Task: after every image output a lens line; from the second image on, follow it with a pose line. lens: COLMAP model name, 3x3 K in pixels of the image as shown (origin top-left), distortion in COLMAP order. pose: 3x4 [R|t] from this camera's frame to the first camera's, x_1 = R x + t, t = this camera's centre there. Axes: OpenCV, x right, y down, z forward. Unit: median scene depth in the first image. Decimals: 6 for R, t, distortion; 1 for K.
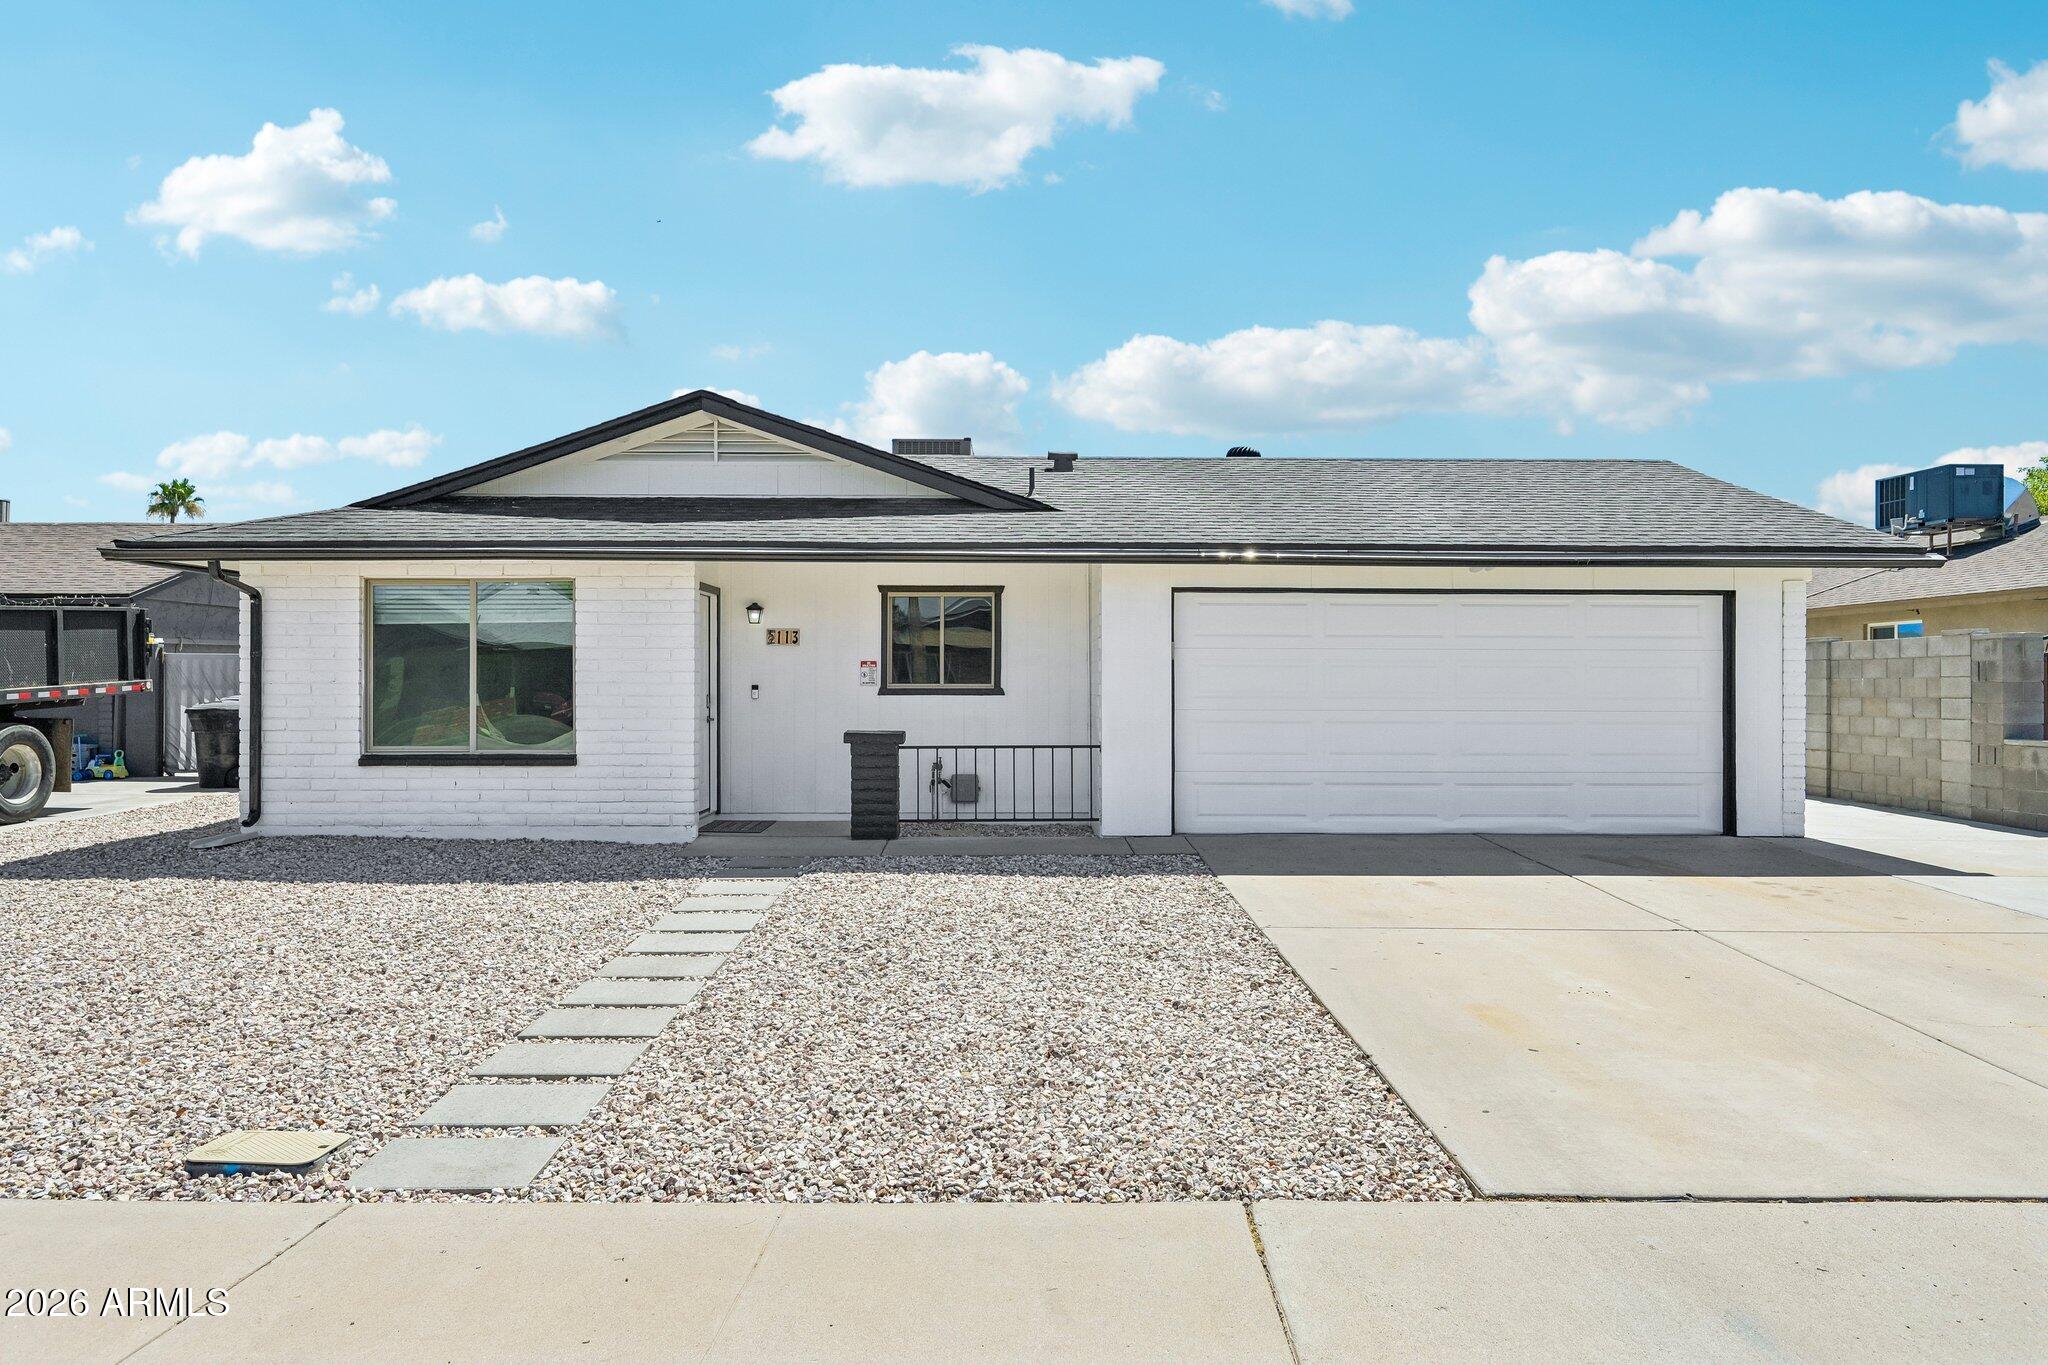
lens RADIAL K [[1309.2, 0, 1026.8], [0, 1309.2, 678.5], [0, 0, 1]] dist [-0.004692, -0.000400]
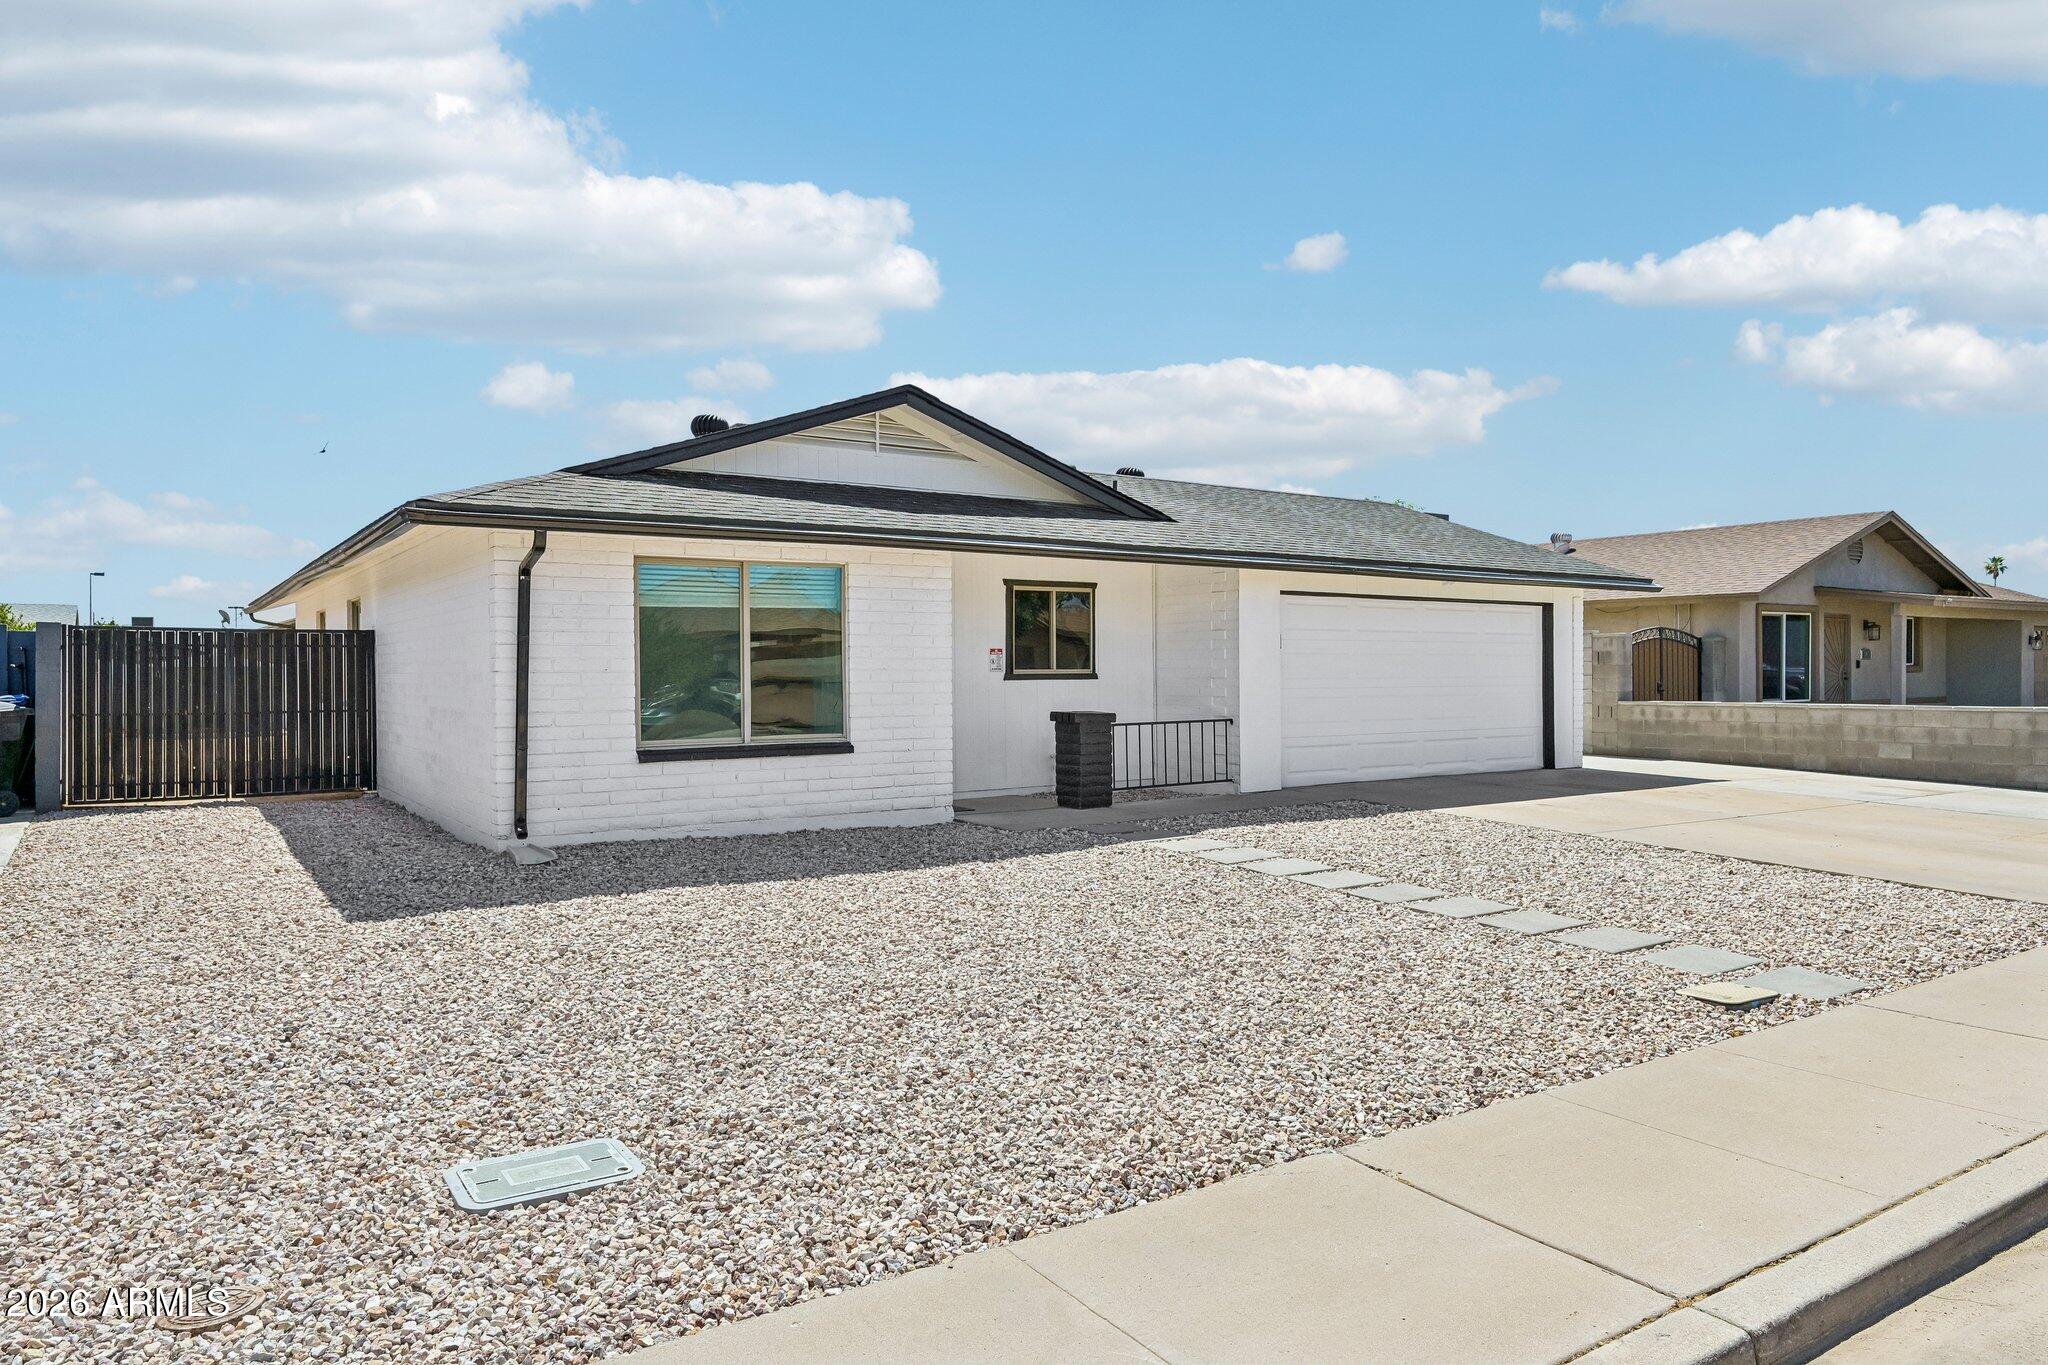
lens RADIAL K [[1309.2, 0, 1026.7], [0, 1309.2, 675.6], [0, 0, 1]] dist [-0.004692, -0.000400]
pose [[0.832470, -0.008172, 0.554010, -0.778533], [0.004976, 0.999961, 0.007272, 0.001184], [-0.554047, -0.003297, 0.832479, 0.096101]]
